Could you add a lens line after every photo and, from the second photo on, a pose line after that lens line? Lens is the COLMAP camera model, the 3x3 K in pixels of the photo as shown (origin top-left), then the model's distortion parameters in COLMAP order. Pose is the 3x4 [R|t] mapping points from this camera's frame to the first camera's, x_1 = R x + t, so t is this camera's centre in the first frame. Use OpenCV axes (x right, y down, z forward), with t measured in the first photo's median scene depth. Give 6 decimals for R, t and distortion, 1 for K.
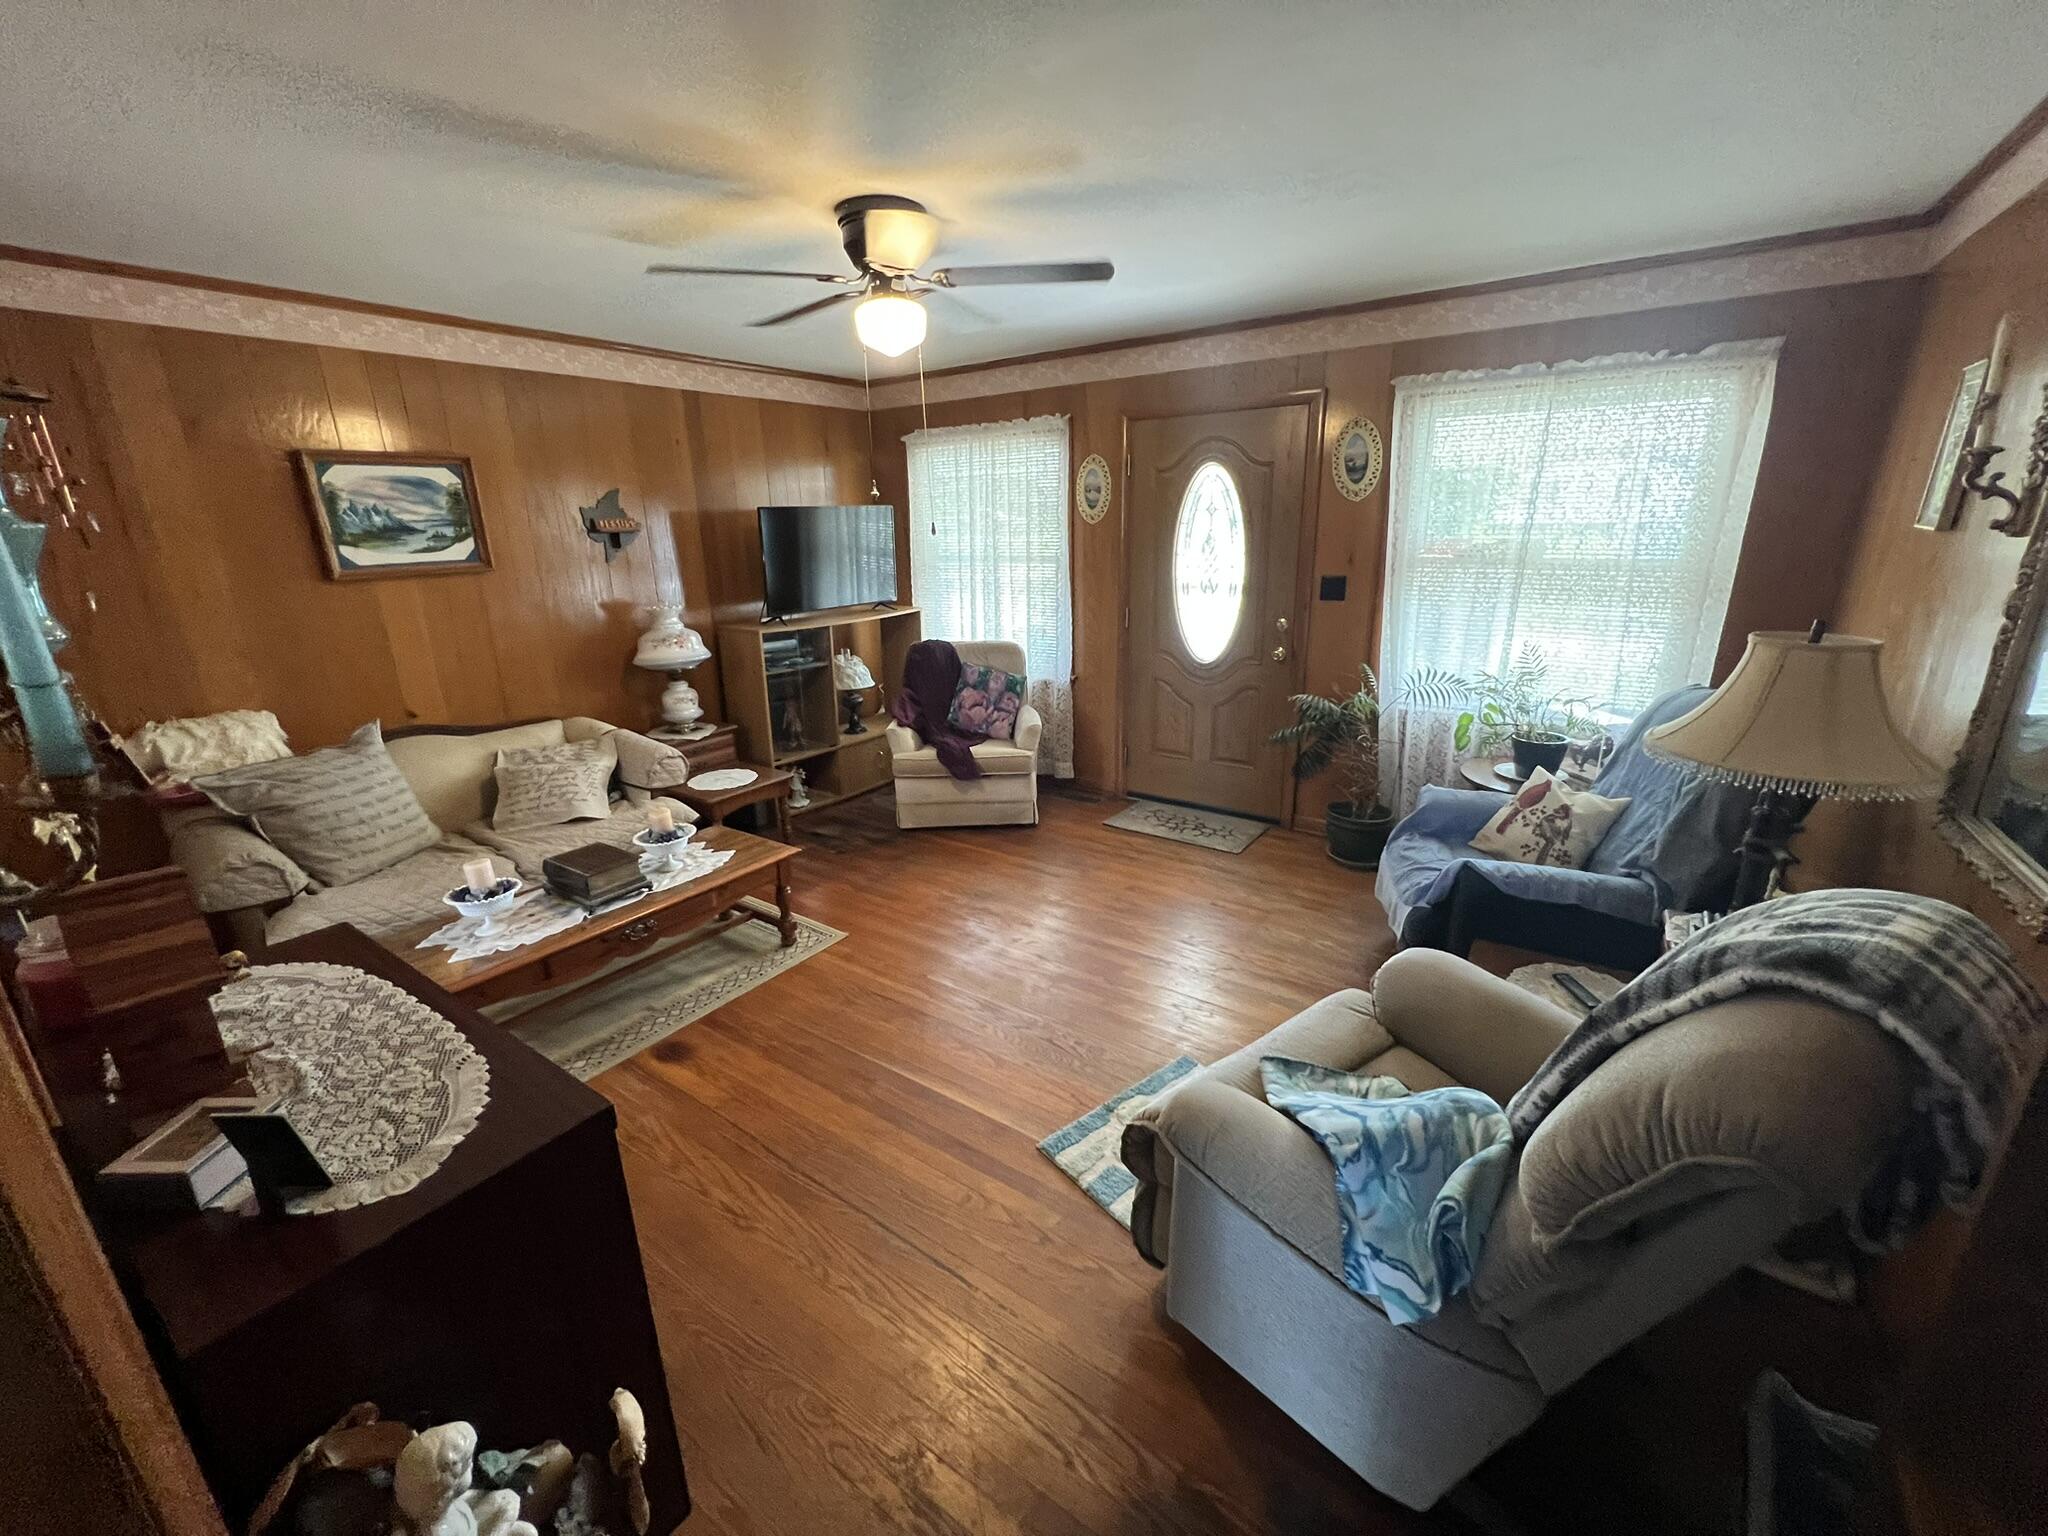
lens RADIAL K [[817.2, 0, 1022.4], [0, 817.2, 769.1], [0, 0, 1]] dist [-0.003086, 0.000487]
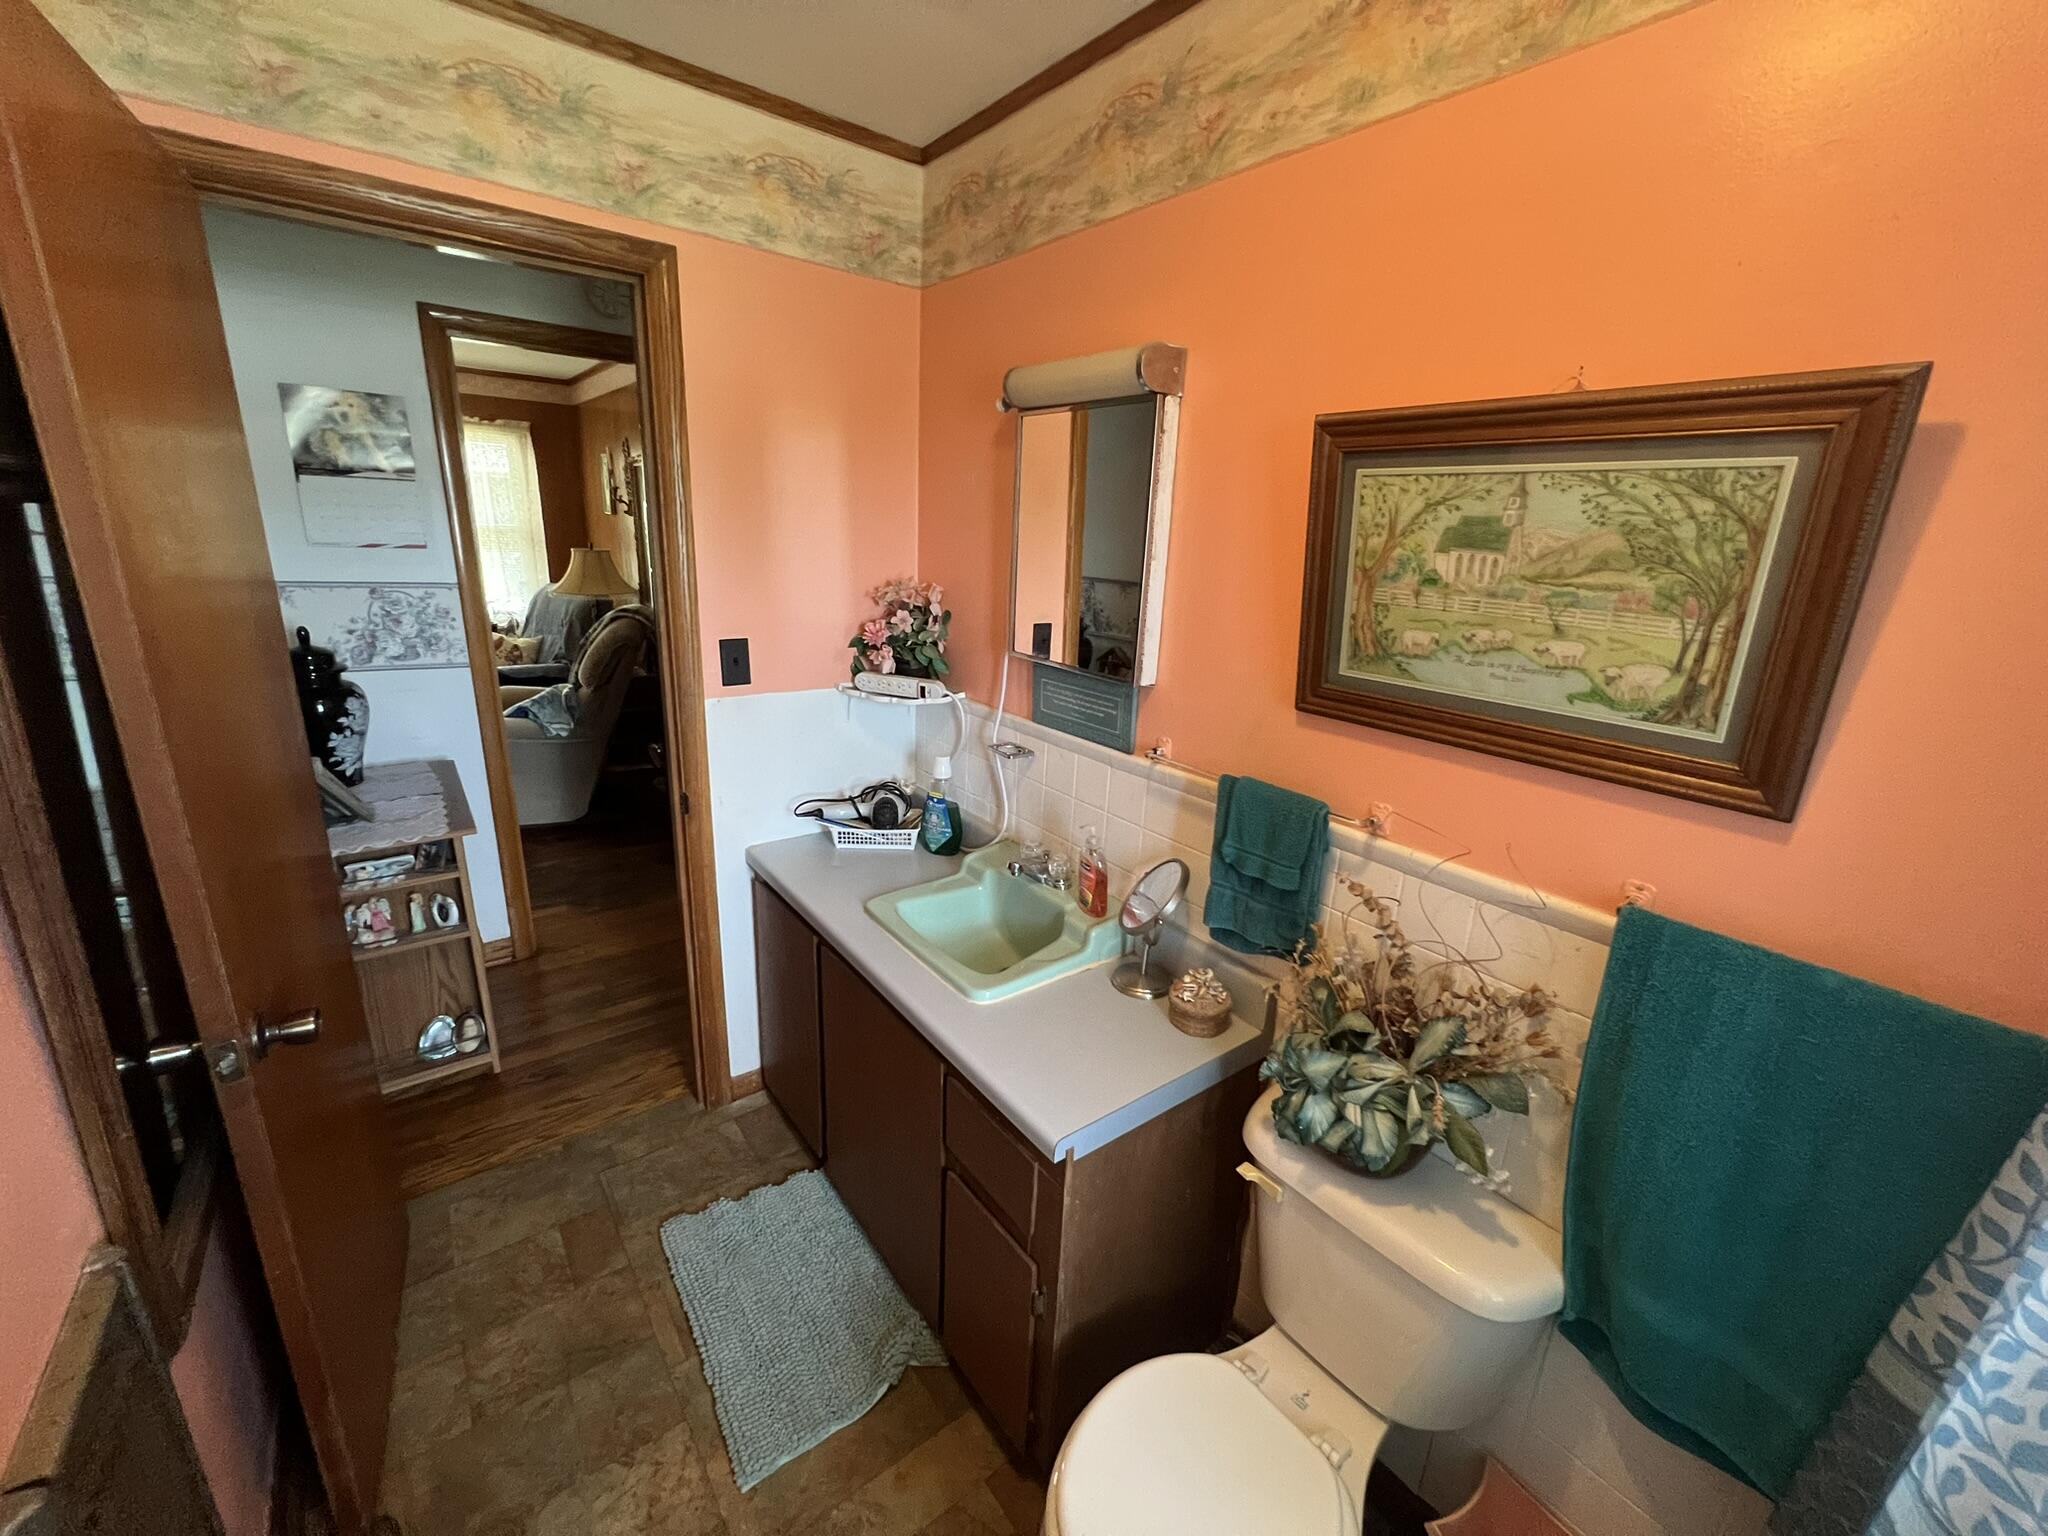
lens RADIAL K [[817.2, 0, 1019.1], [0, 817.2, 760.8], [0, 0, 1]] dist [-0.003086, 0.000487]
pose [[0.295103, -0.234744, 0.926180, -0.595247], [0.228647, 0.958535, 0.170092, 0.171422], [-0.927704, 0.161574, 0.336540, -0.522311]]
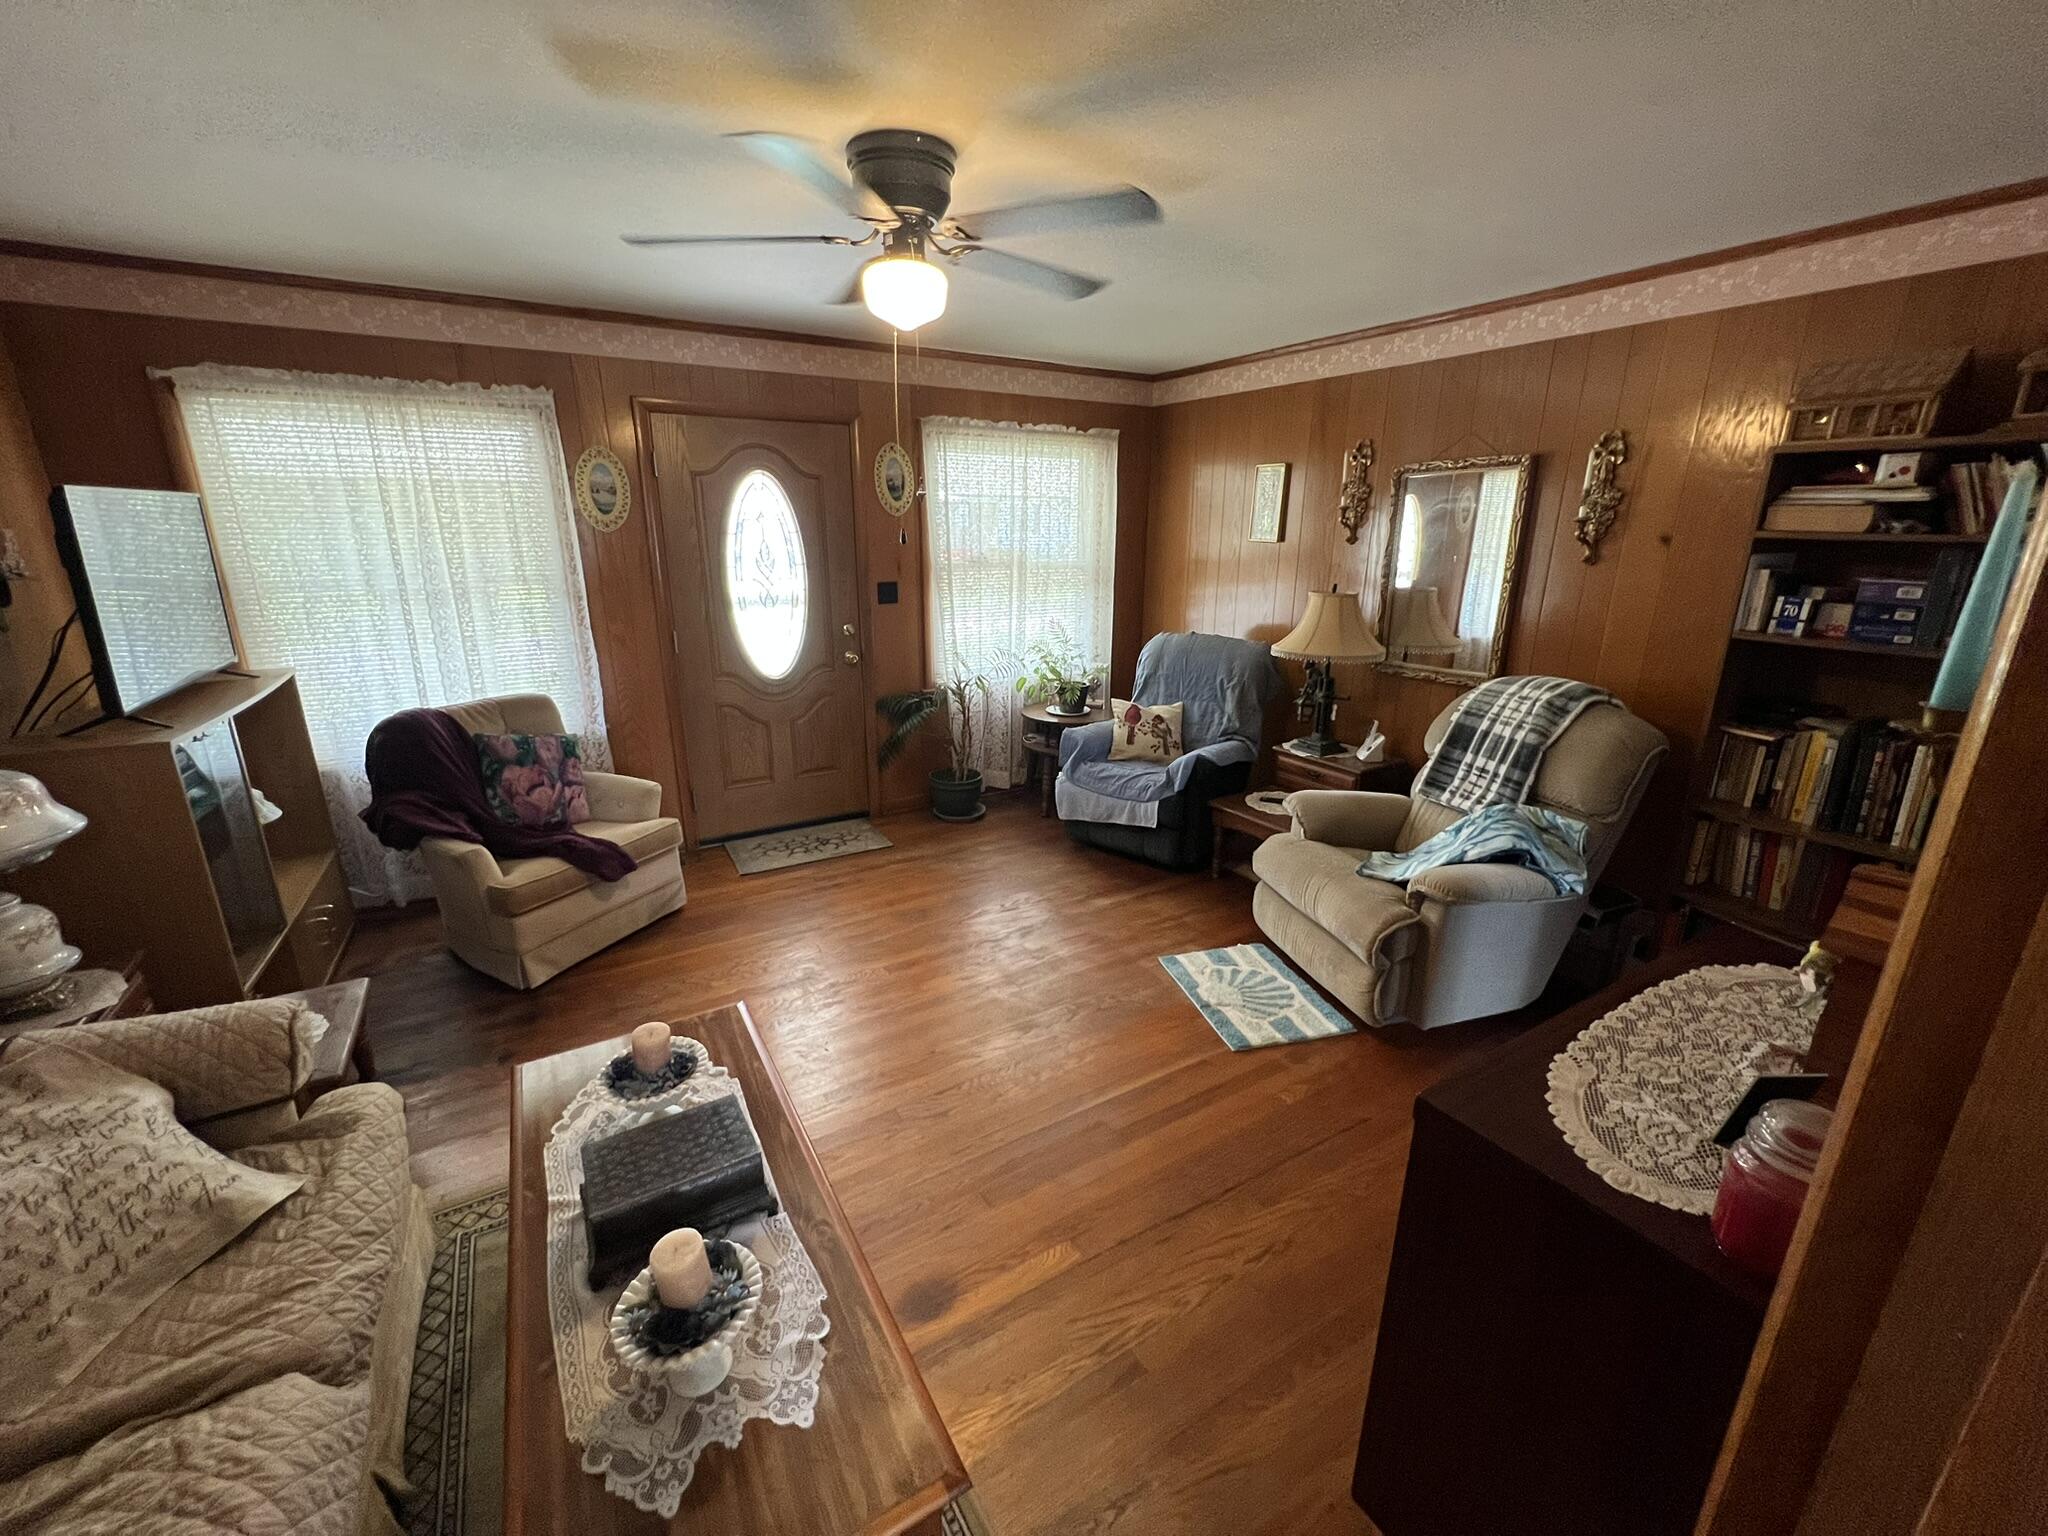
lens RADIAL K [[817.2, 0, 1024.5], [0, 817.2, 768.3], [0, 0, 1]] dist [-0.003086, 0.000487]
pose [[0.408166, -0.239328, 0.880978, -0.560281], [0.254862, 0.956528, 0.141771, -0.096139], [-0.876610, 0.166662, 0.451418, 0.347386]]
